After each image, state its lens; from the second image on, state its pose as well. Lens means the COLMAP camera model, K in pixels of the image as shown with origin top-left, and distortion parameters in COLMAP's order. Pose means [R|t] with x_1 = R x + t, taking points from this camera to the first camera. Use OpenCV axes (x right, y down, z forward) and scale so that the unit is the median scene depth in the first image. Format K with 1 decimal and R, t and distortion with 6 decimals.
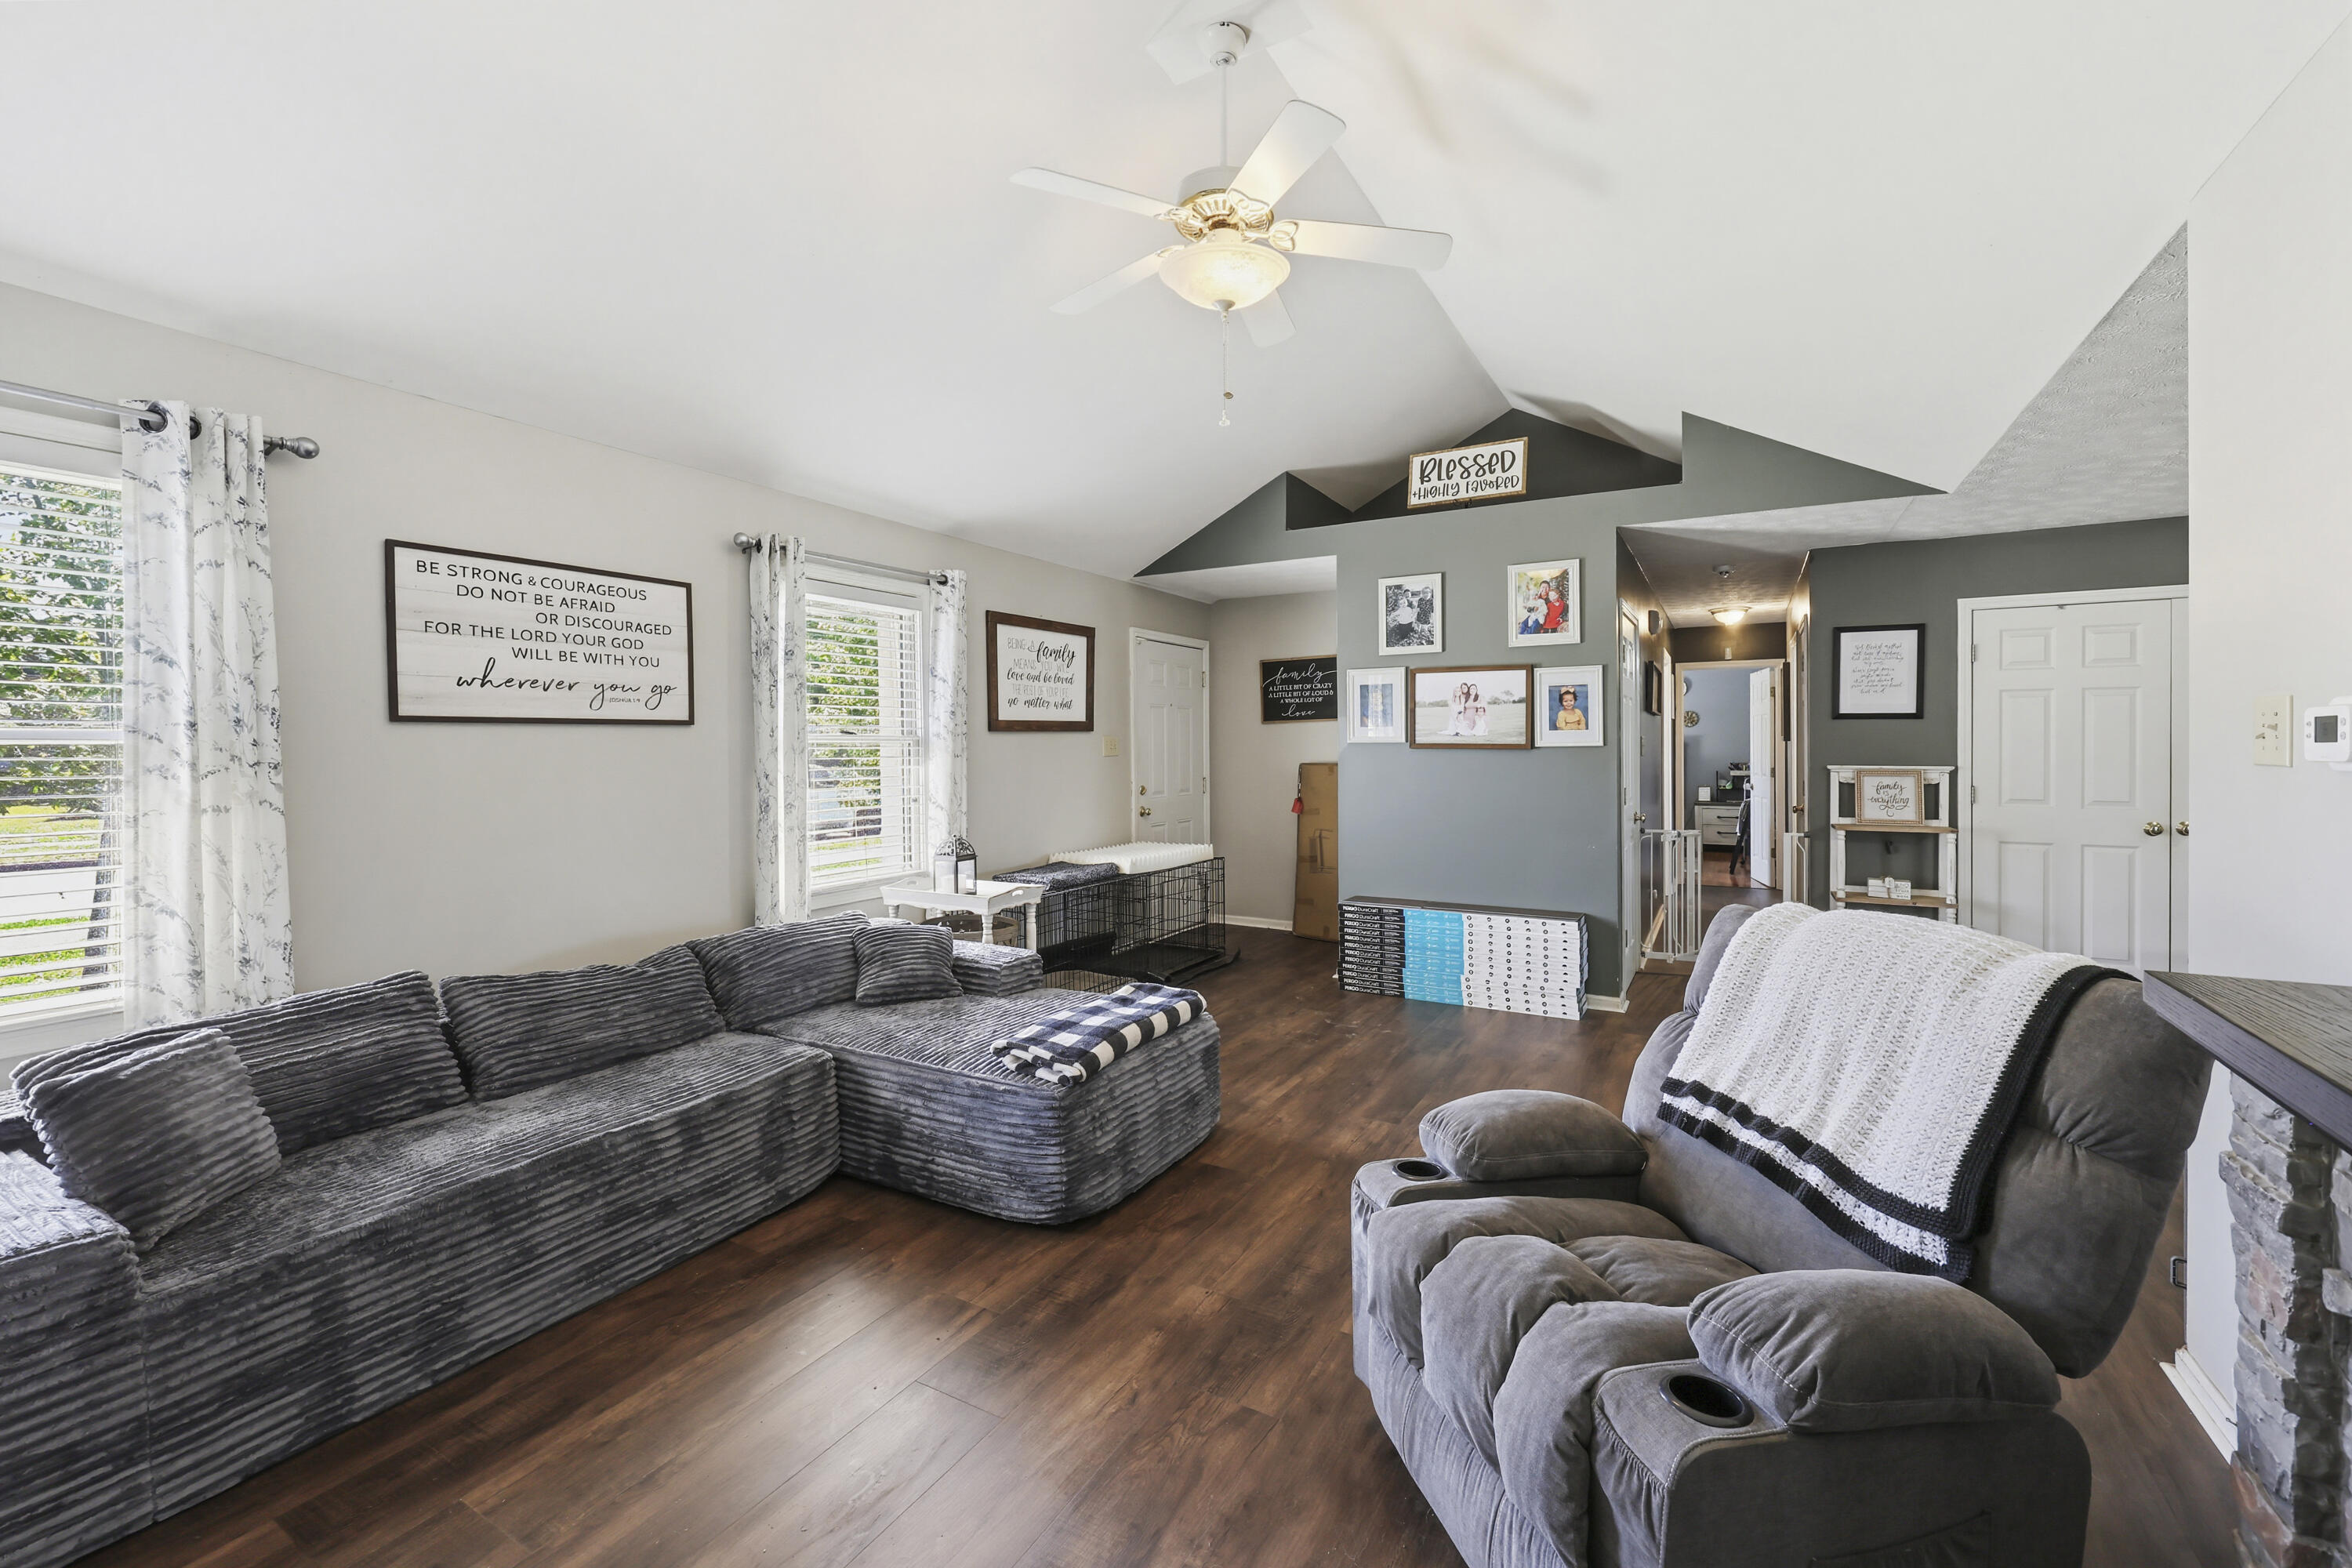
lens RADIAL K [[965.5, 0, 1187.2], [0, 965.5, 746.4], [0, 0, 1]] dist [0.001067, -0.000147]
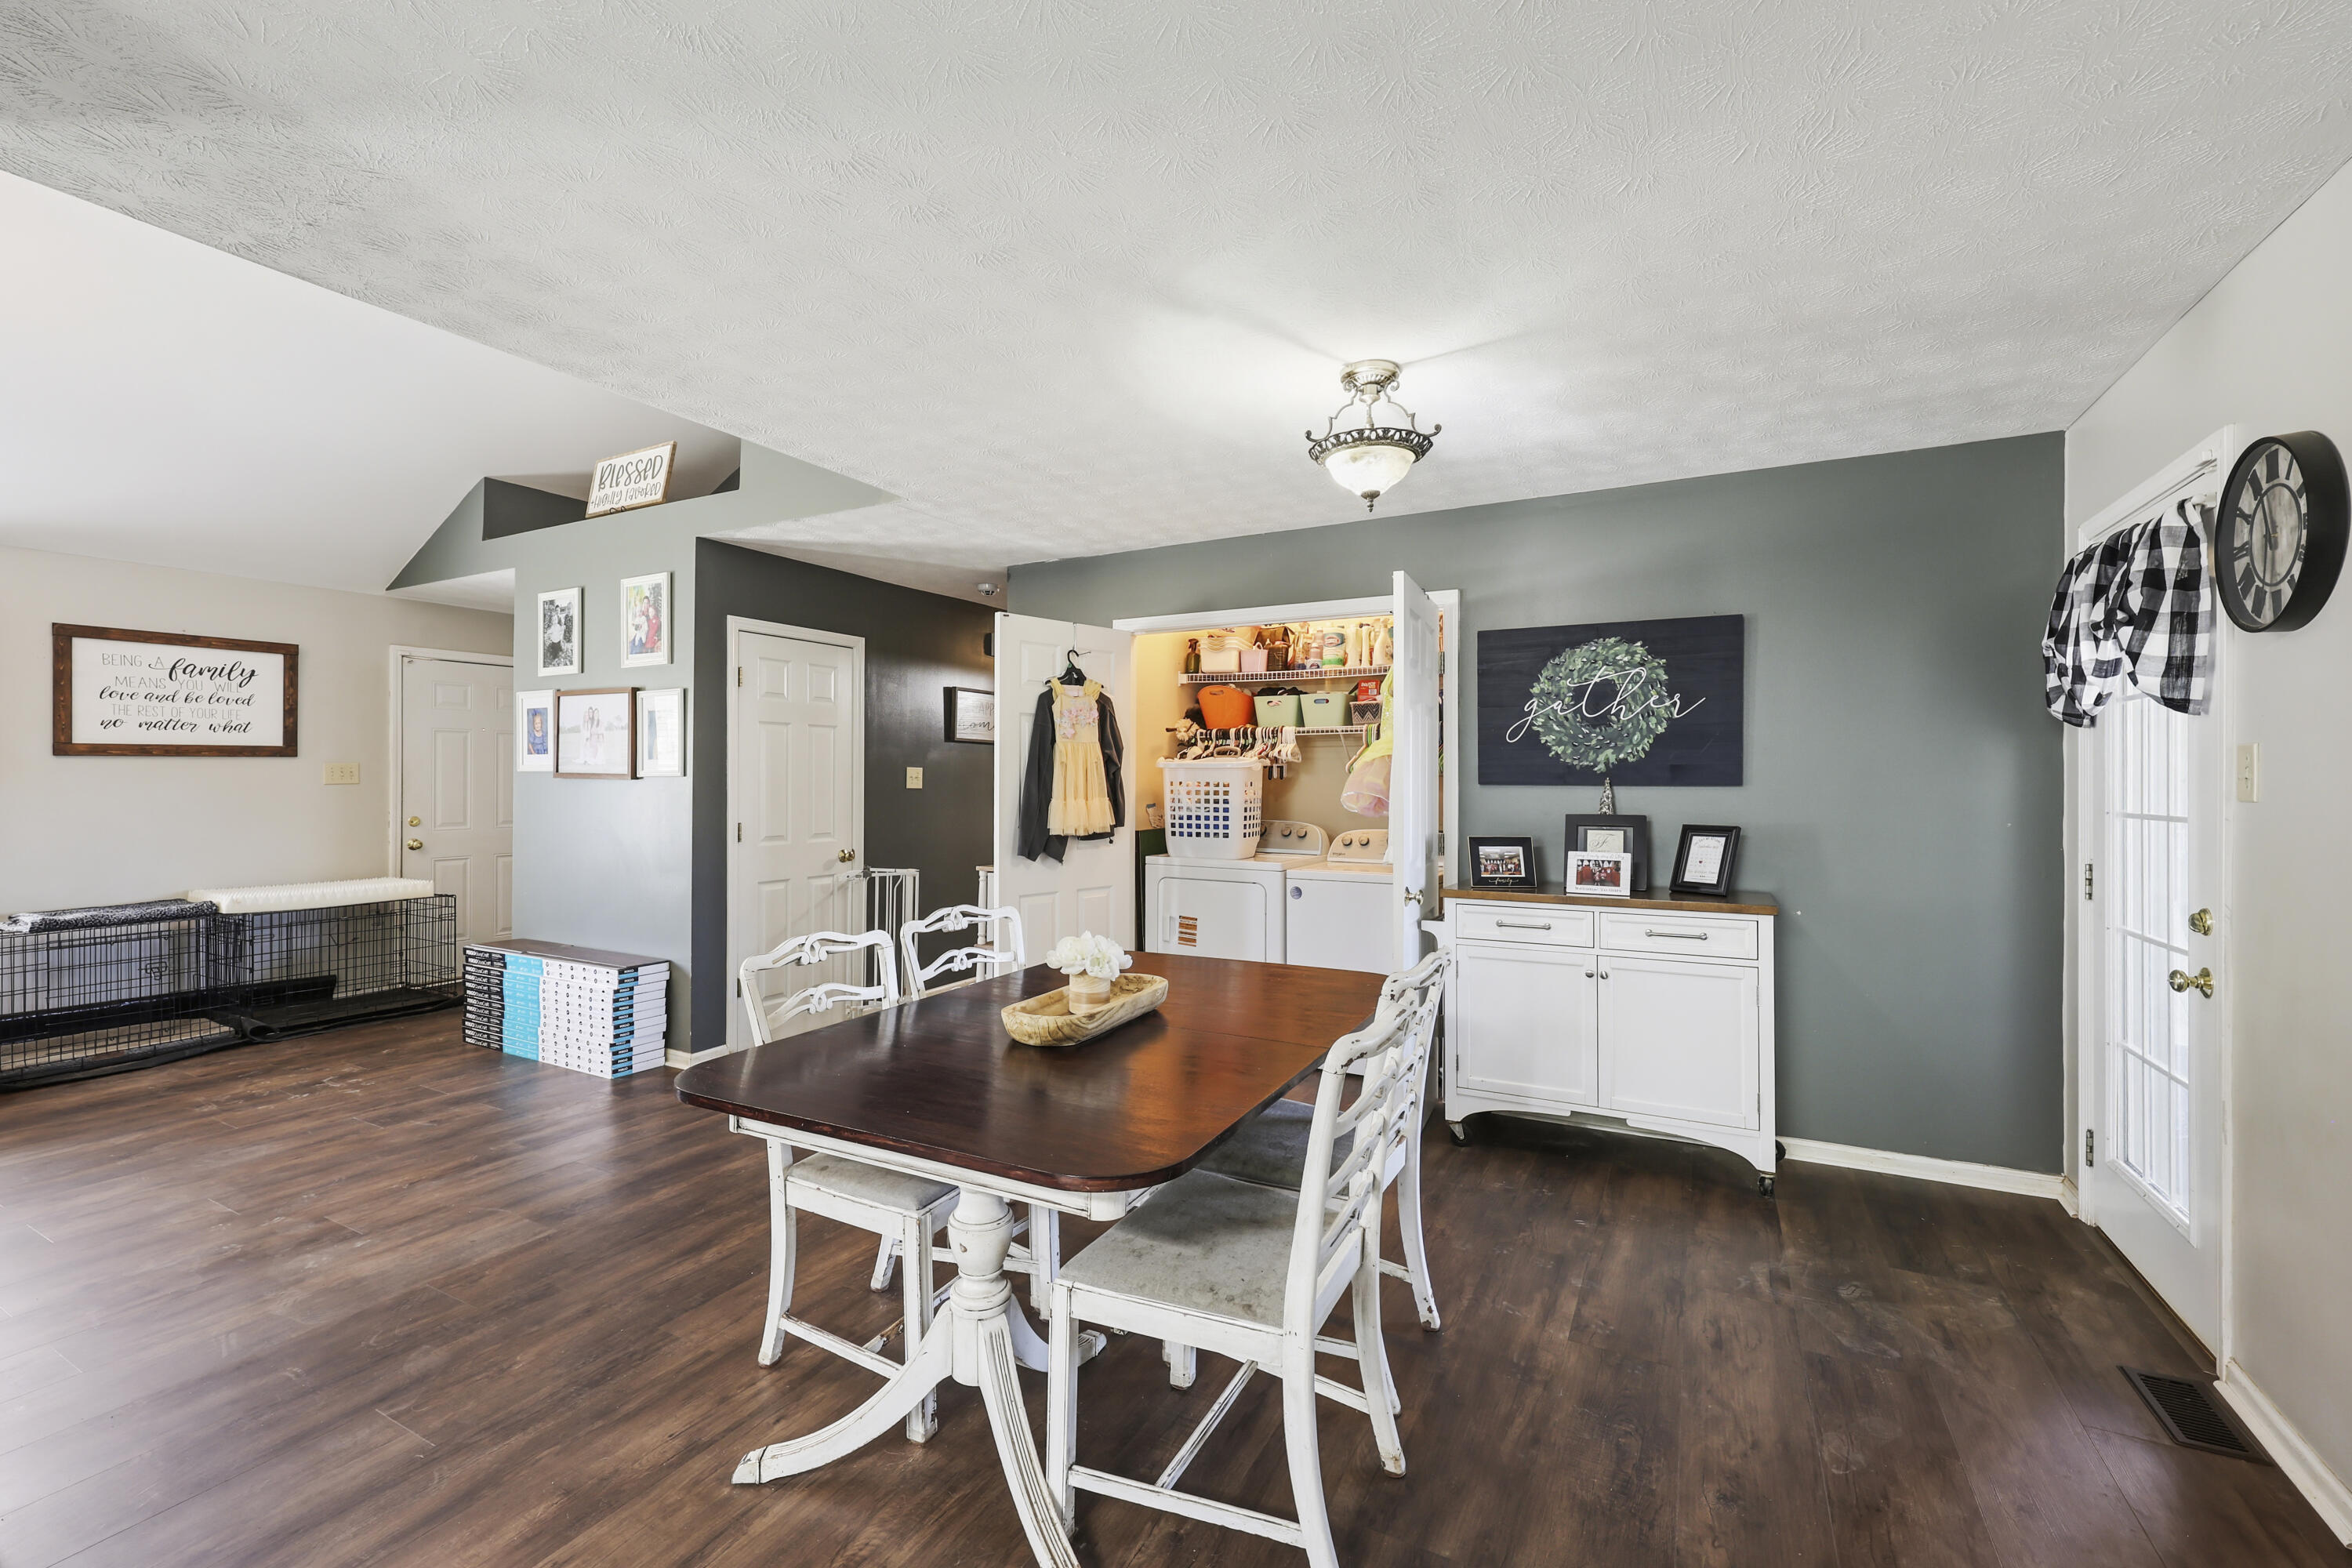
lens RADIAL K [[965.5, 0, 1178.5], [0, 965.5, 778.8], [0, 0, 1]] dist [0.001067, -0.000147]
pose [[0.999644, 0.008582, 0.025247, 0.796705], [-0.008382, 0.999932, -0.008050, 0.005016], [-0.025314, 0.007836, 0.999649, 0.069494]]
